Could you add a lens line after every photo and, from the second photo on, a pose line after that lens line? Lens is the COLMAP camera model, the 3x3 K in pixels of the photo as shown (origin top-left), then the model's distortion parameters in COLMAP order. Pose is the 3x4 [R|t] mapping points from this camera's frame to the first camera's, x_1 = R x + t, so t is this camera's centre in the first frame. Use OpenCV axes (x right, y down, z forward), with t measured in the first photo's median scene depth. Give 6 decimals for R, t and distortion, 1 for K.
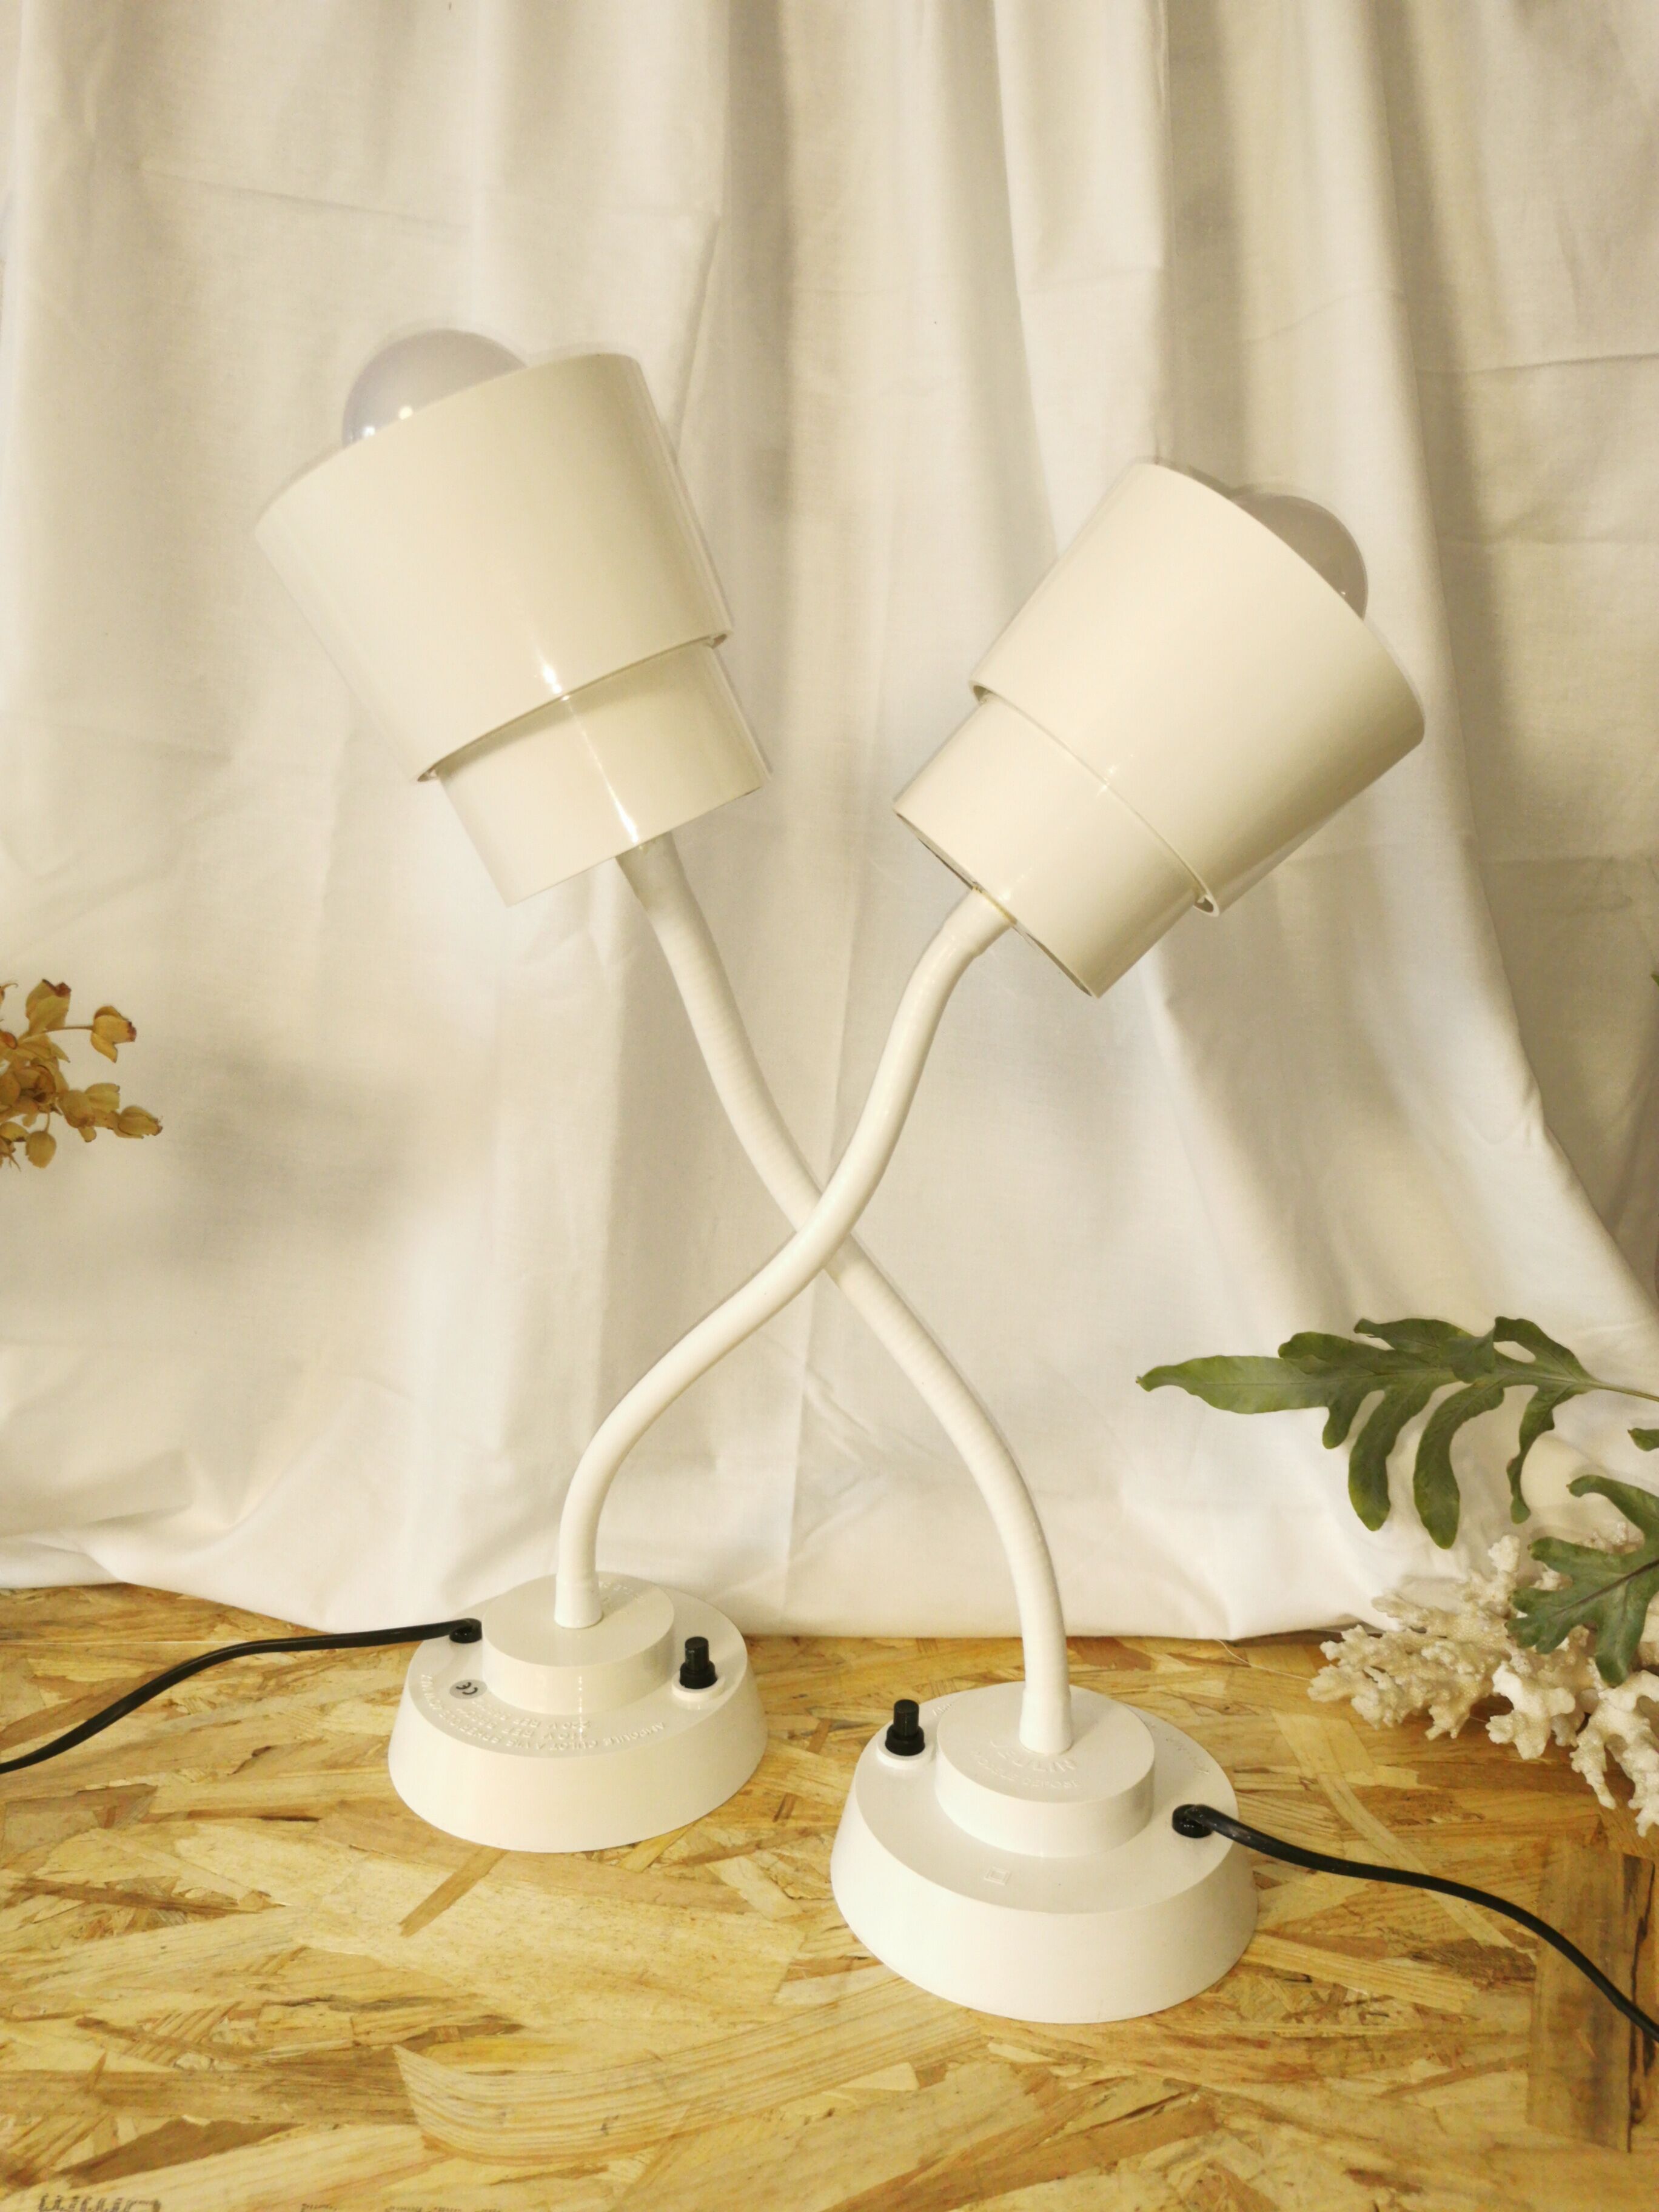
lens RADIAL K [[1723.8, 0, 831.9], [0, 1723.8, 1106.1], [0, 0, 1]] dist [0.006032, 0.004300]
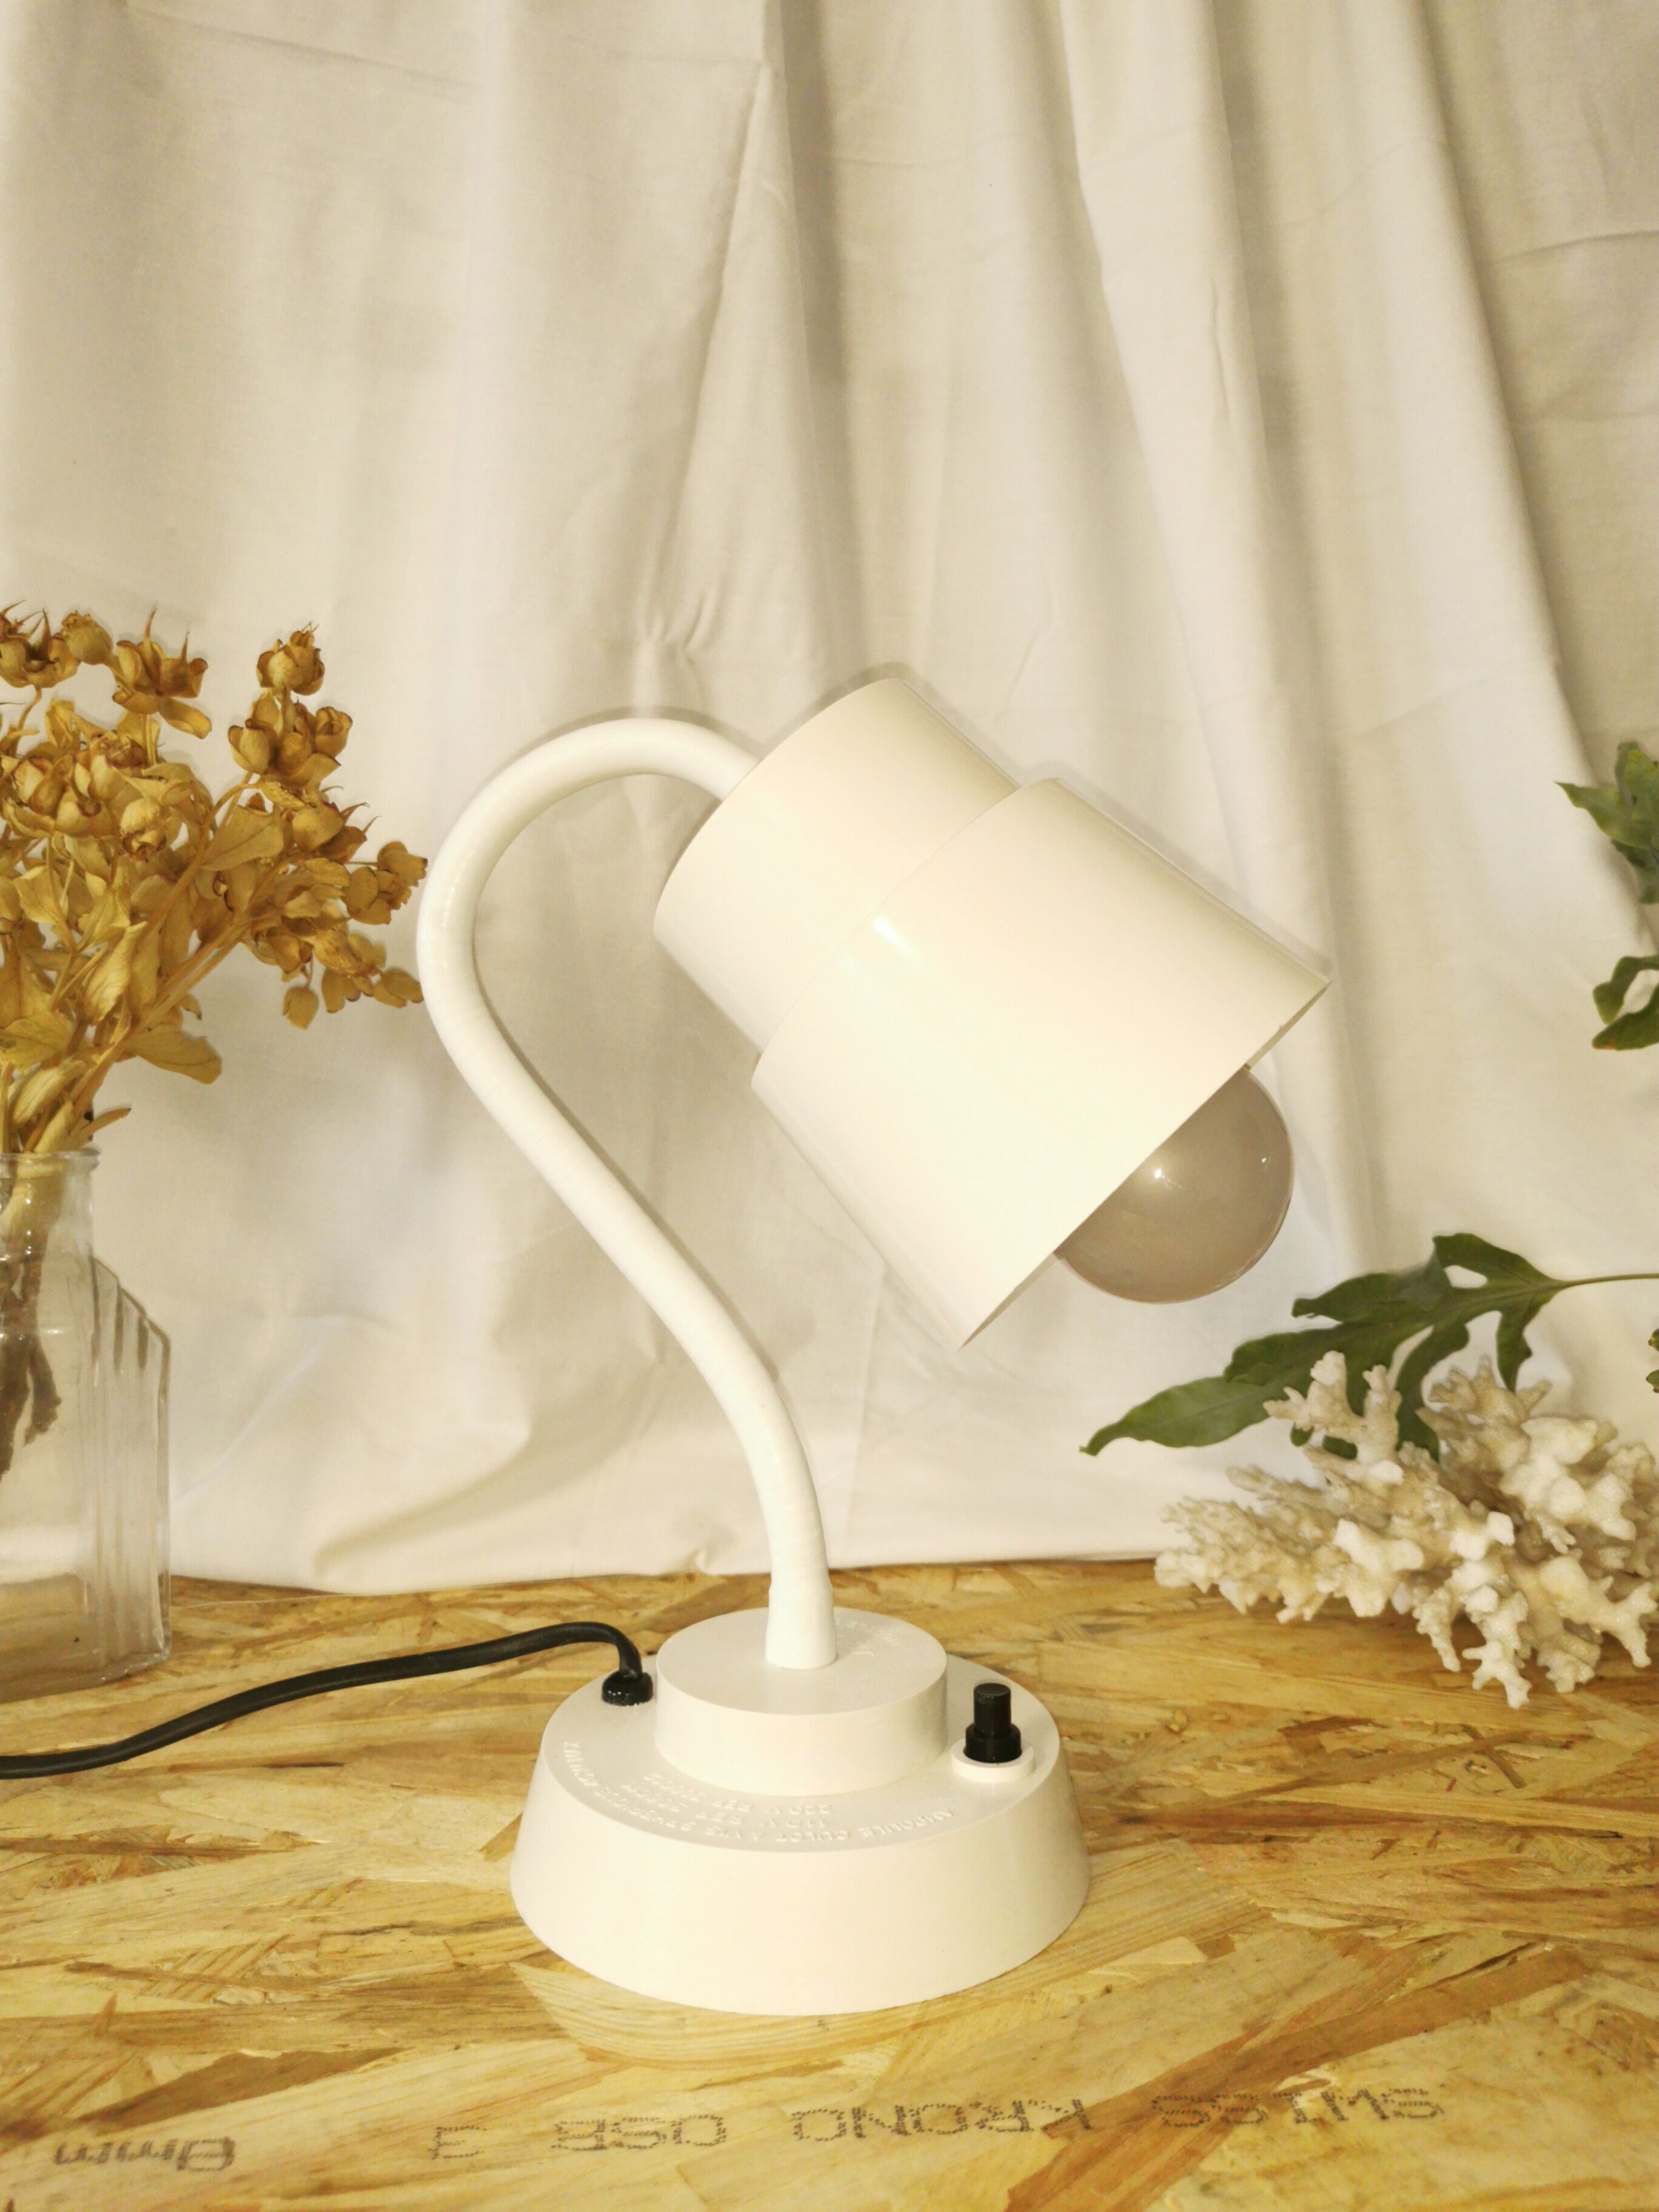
lens RADIAL K [[1737.8, 0, 829.5], [0, 1737.8, 1106.0], [0, 0, 1]] dist [0.002643, 0.002943]
pose [[0.993649, -0.011222, 0.111964, -0.184275], [0.028297, 0.987959, -0.152106, 0.276447], [-0.108909, 0.154308, 0.982002, 0.173999]]
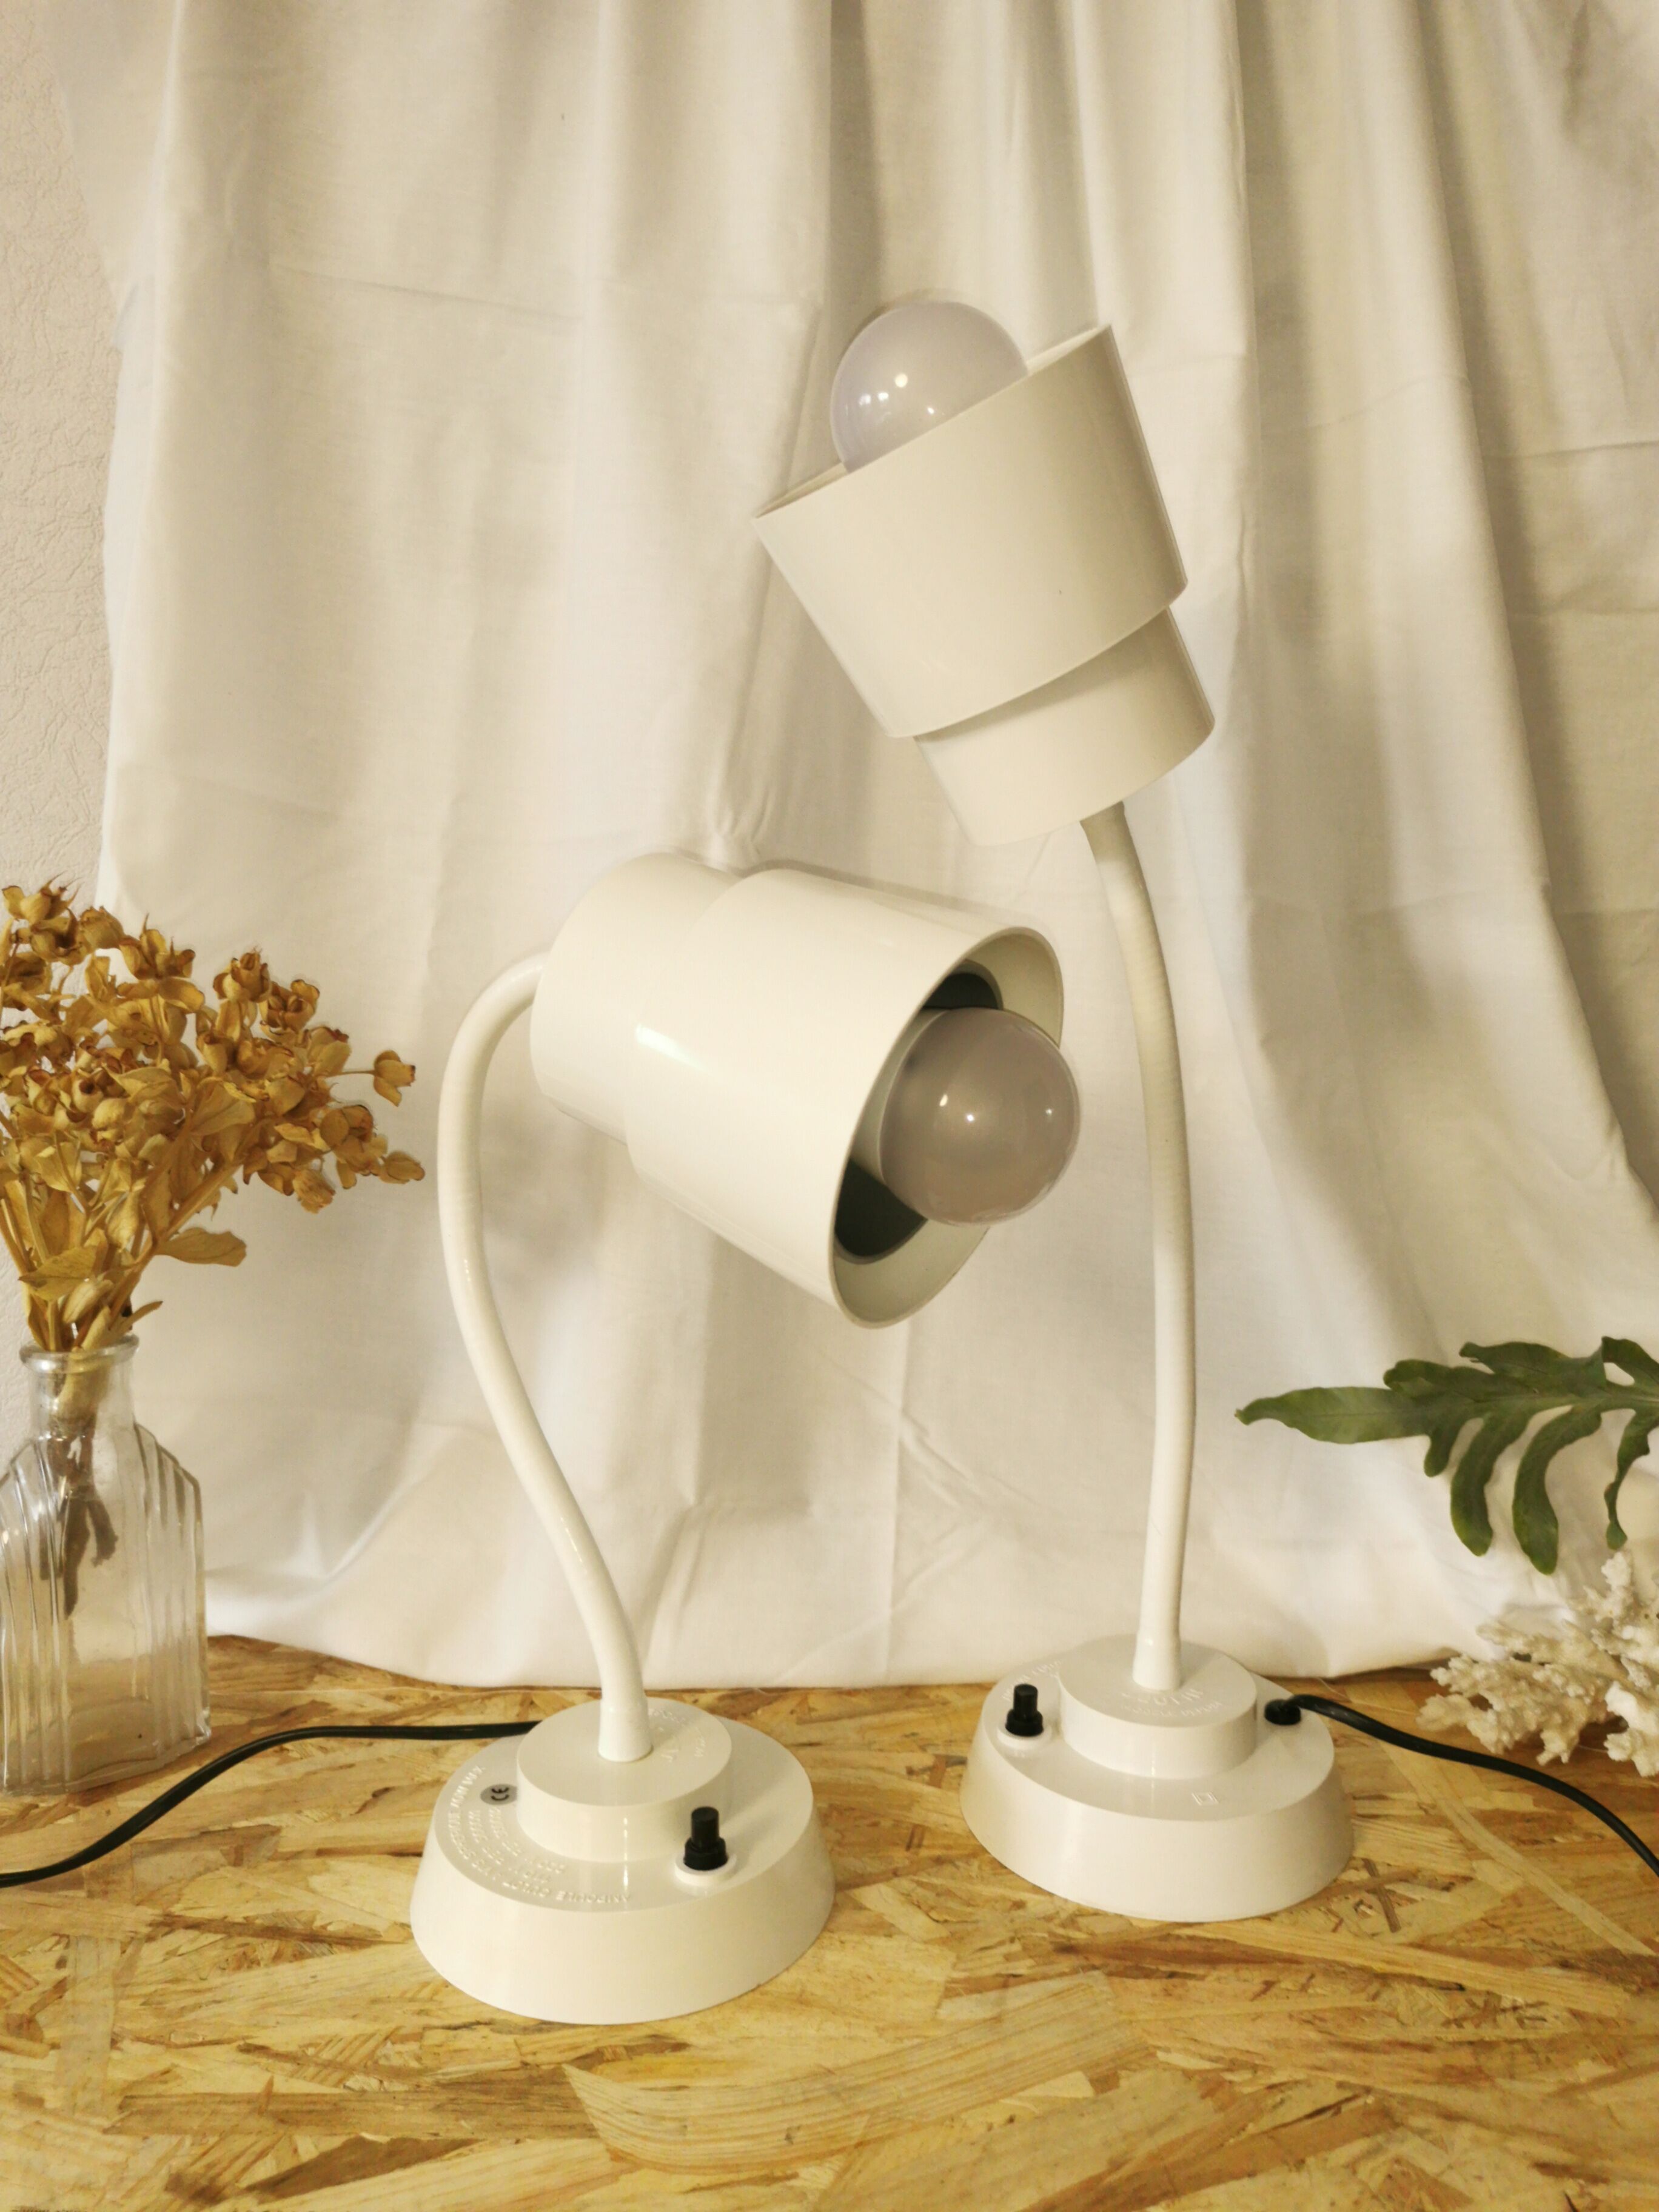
lens RADIAL K [[1724.7, 0, 834.3], [0, 1724.7, 1110.9], [0, 0, 1]] dist [-0.009962, 0.024025]
pose [[0.999607, -0.003448, 0.027811, -0.115575], [0.005243, 0.997891, -0.064700, 0.057574], [-0.027530, 0.064821, 0.997517, -0.026627]]
